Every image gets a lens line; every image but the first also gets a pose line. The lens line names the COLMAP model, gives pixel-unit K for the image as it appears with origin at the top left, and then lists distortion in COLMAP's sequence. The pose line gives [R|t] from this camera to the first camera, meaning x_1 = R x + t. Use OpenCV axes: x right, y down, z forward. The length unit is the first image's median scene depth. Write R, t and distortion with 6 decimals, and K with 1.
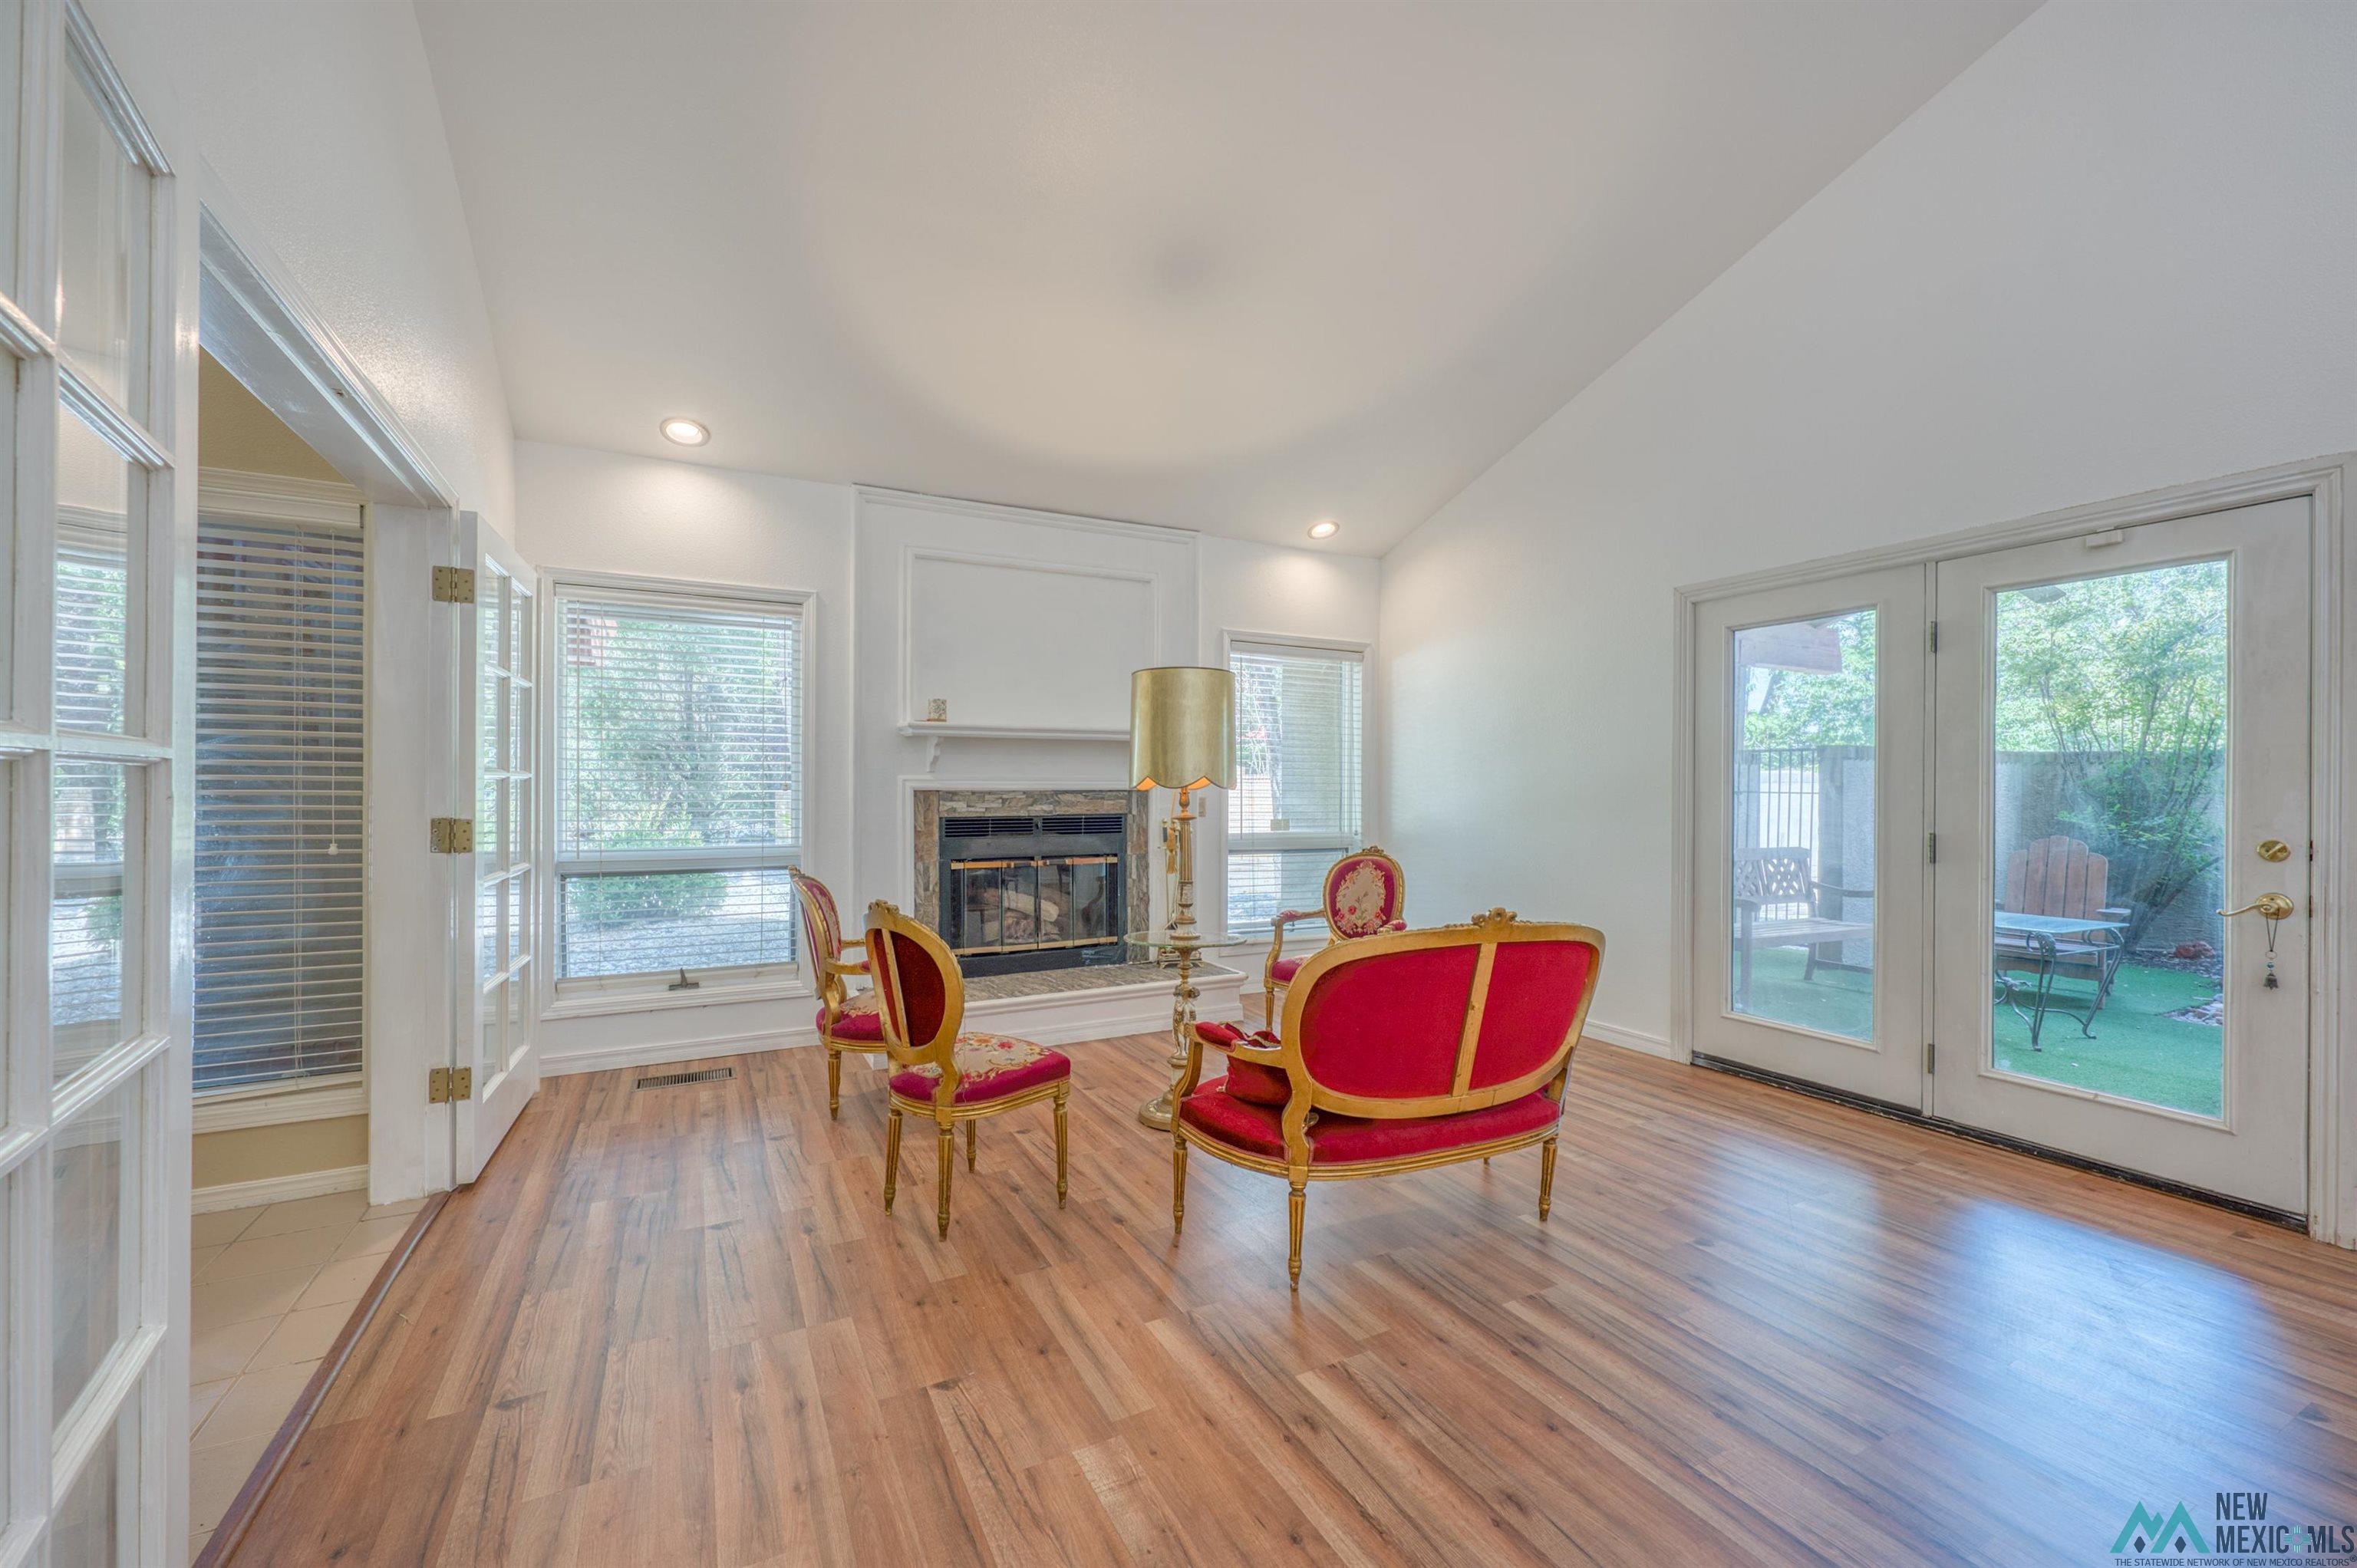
lens RADIAL K [[935.0, 0, 1172.5], [0, 935.0, 791.8], [0, 0, 1]] dist [0.000107, 0.000339]
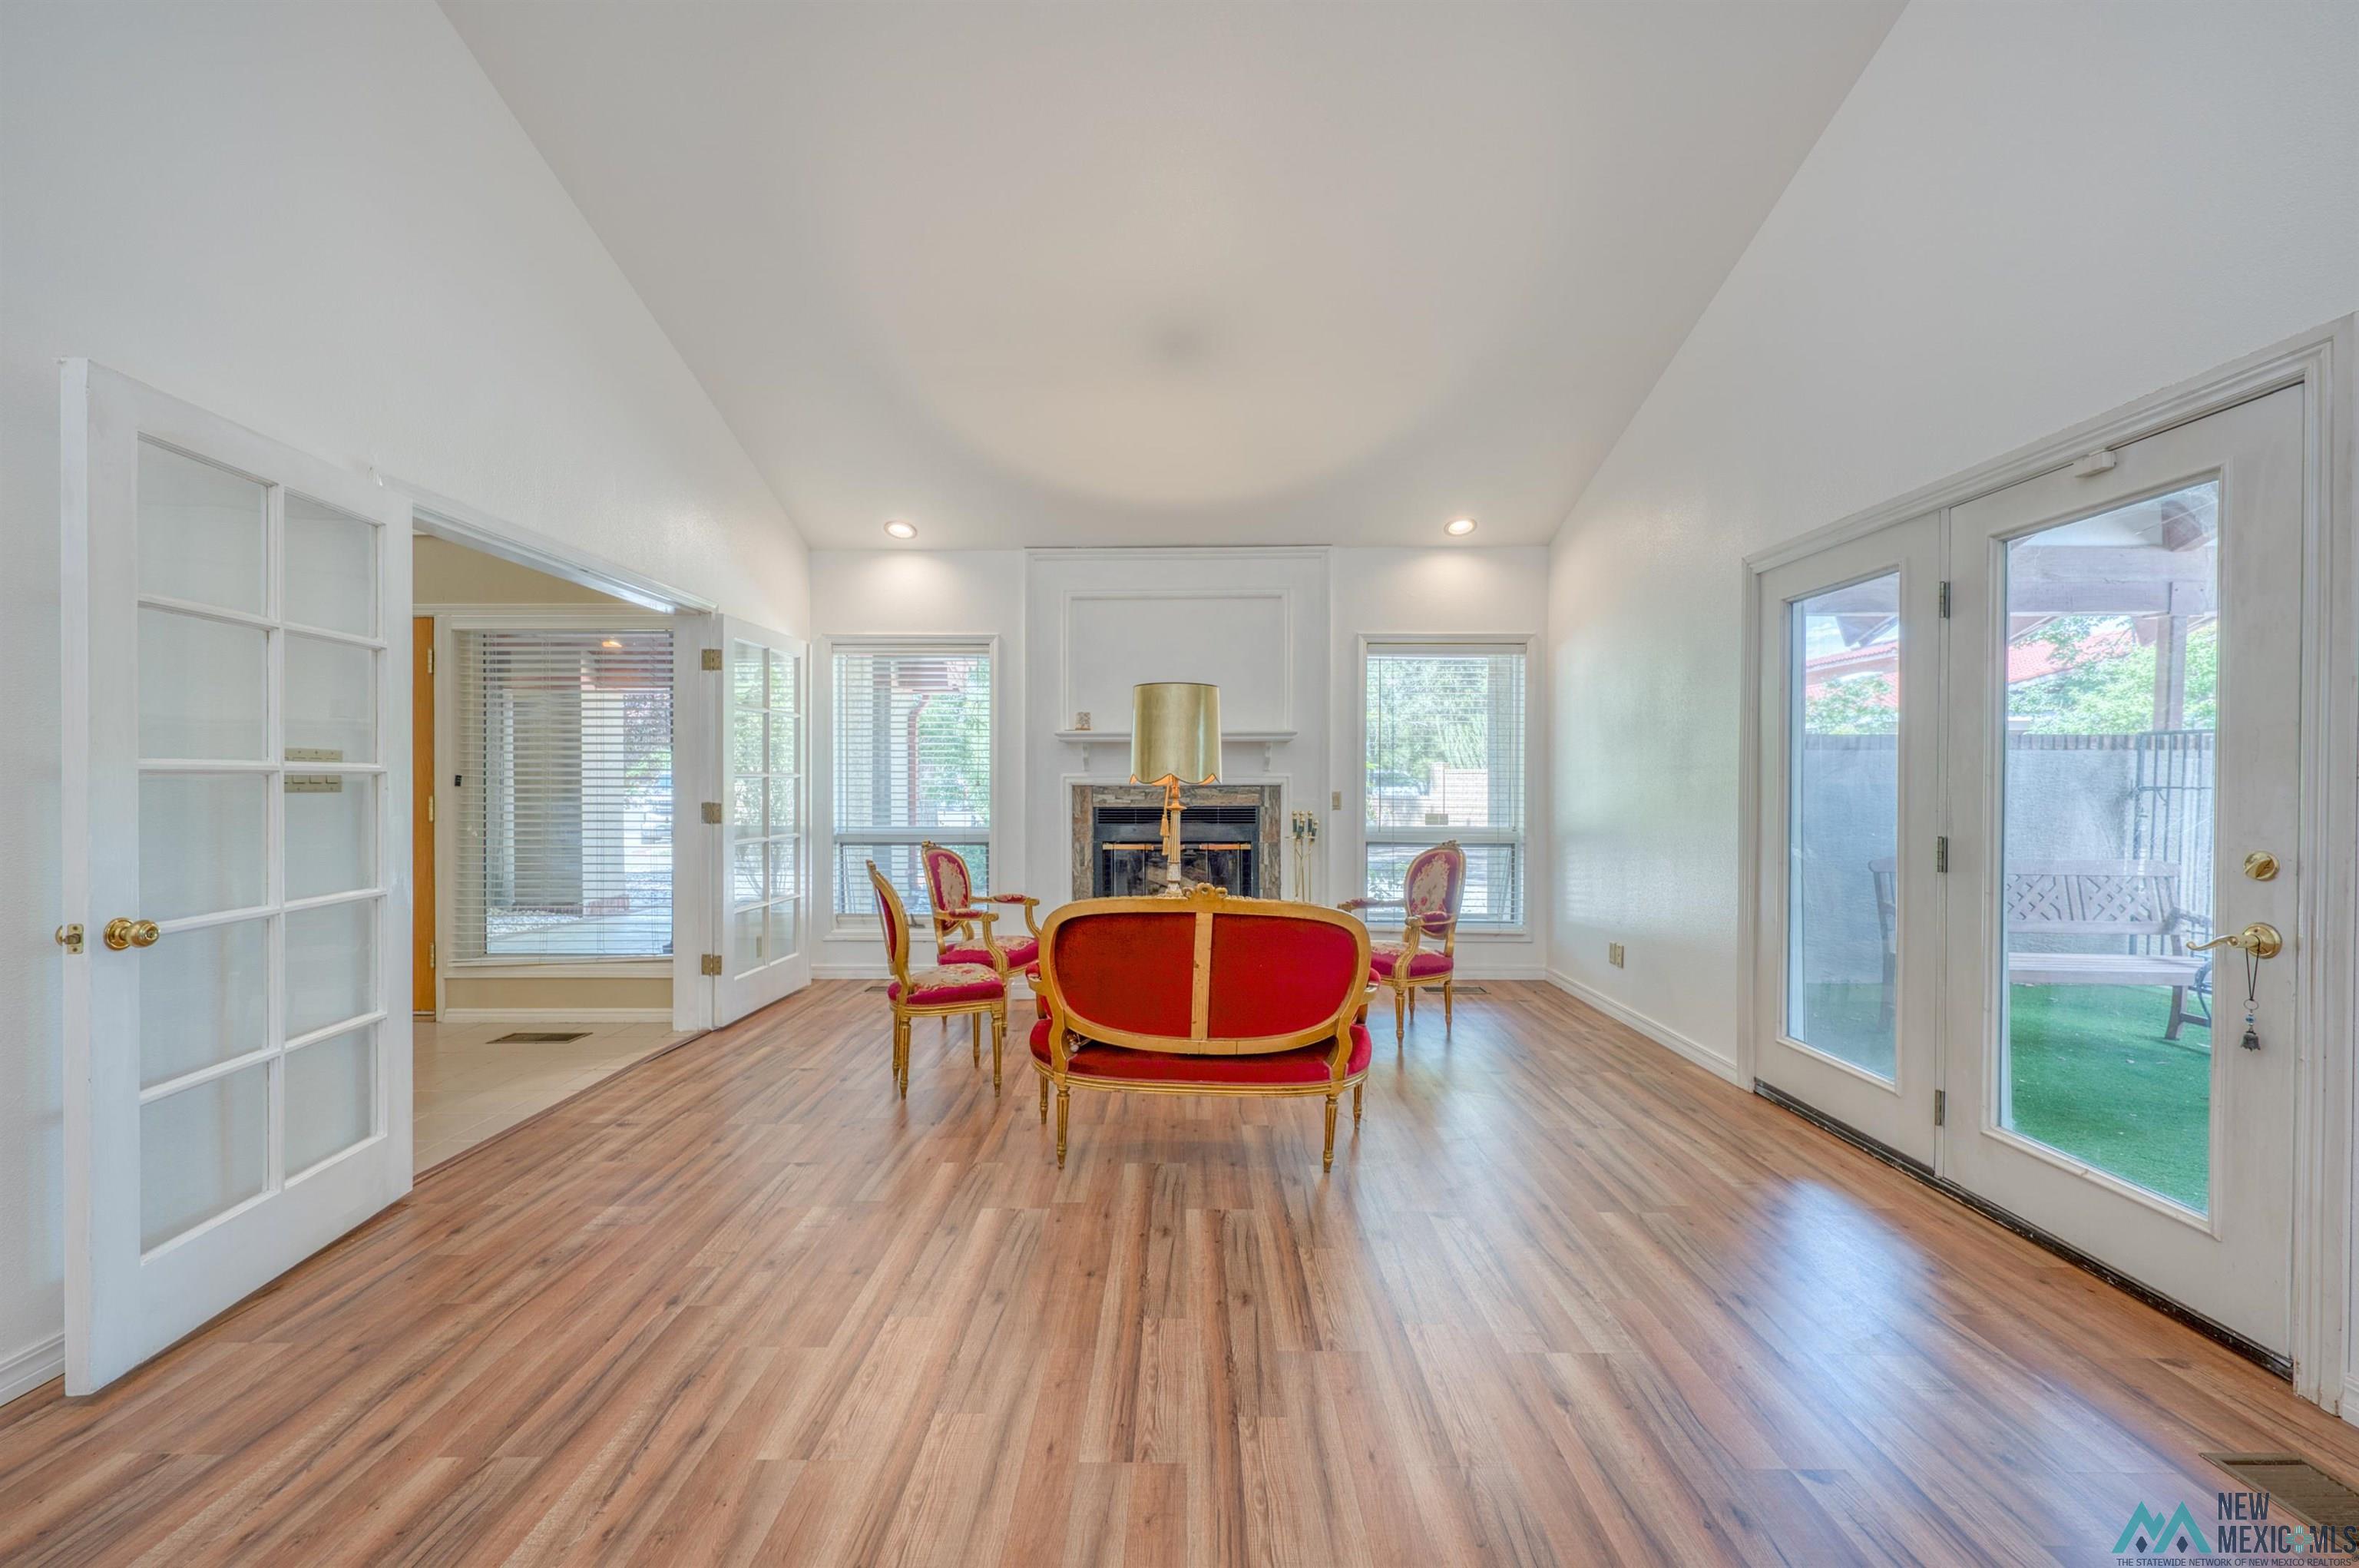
lens RADIAL K [[934.0, 0, 1179.5], [0, 934.0, 784.0], [0, 0, 1]] dist [0.001850, 0.000322]
pose [[0.882865, -0.000997, -0.469625, 0.464759], [-0.000400, 0.999996, -0.002874, 0.000300], [0.469626, 0.002725, 0.882861, -0.038932]]
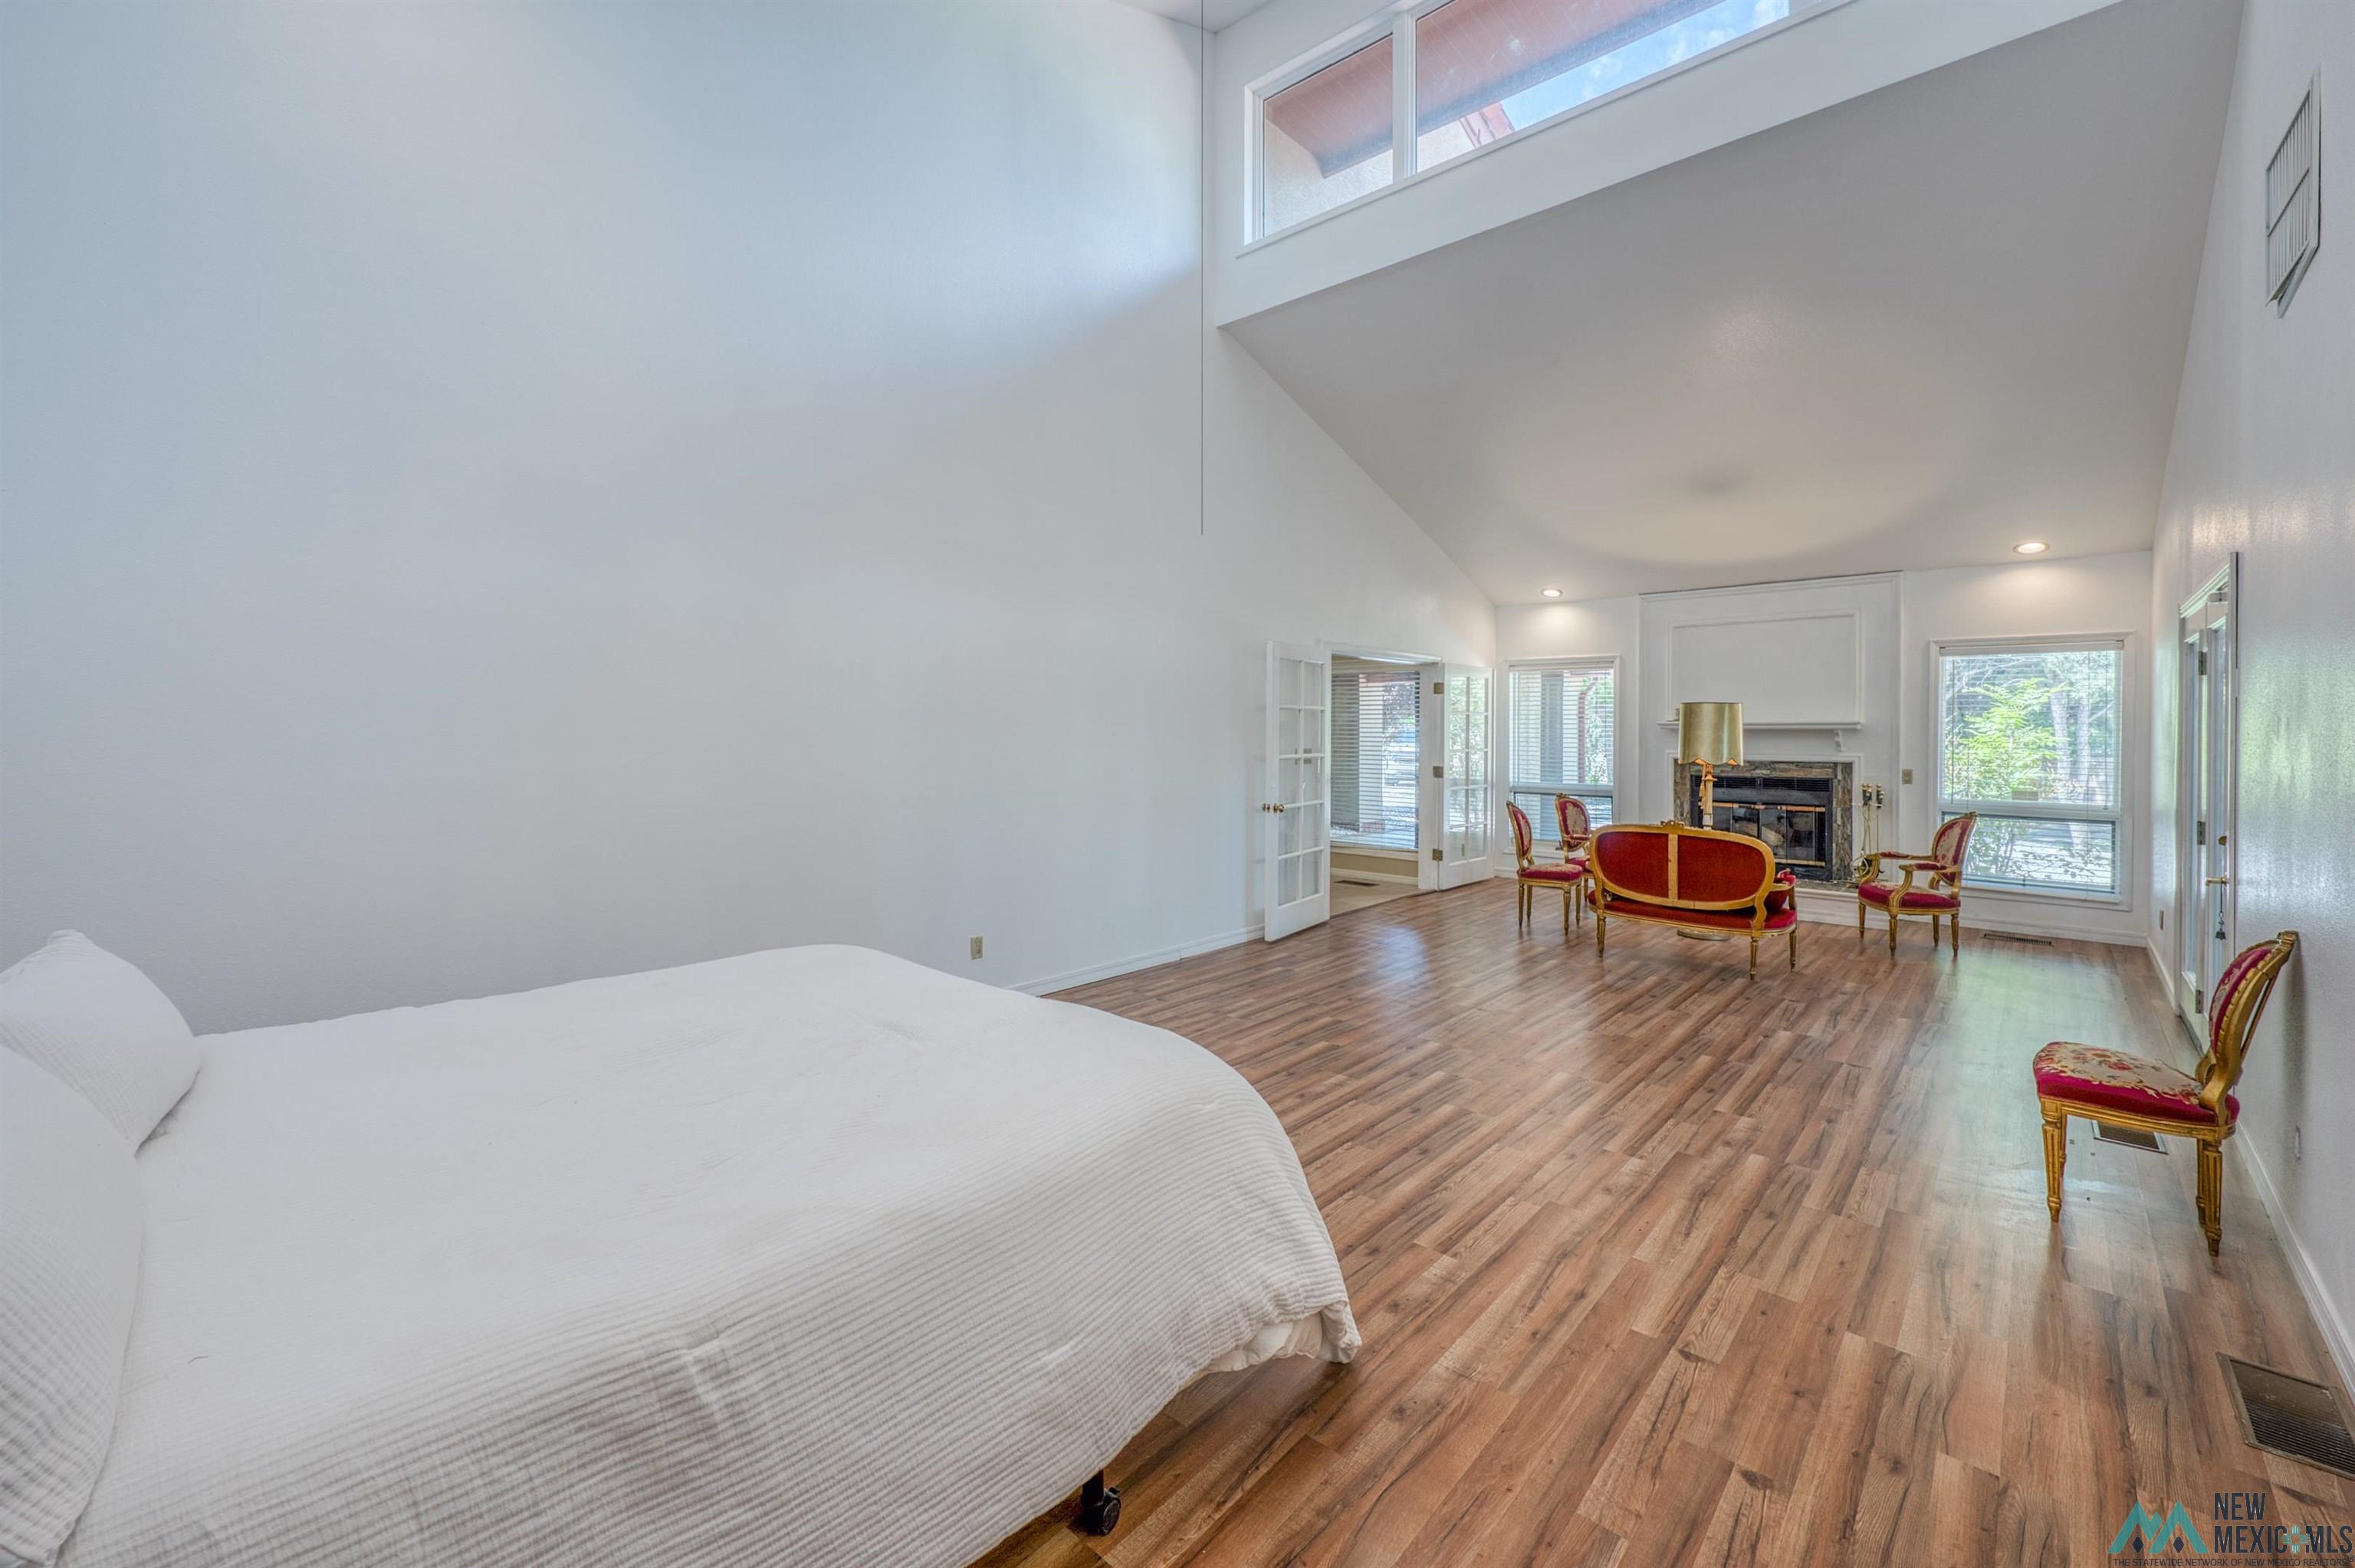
lens RADIAL K [[973.1, 0, 1163.6], [0, 973.1, 732.2], [0, 0, 1]] dist [-0.000176, -0.000053]
pose [[0.343493, 0.001577, -0.939154, 1.195650], [-0.007837, 0.999969, -0.001187, -0.045267], [0.939122, 0.007768, 0.343495, -0.579197]]
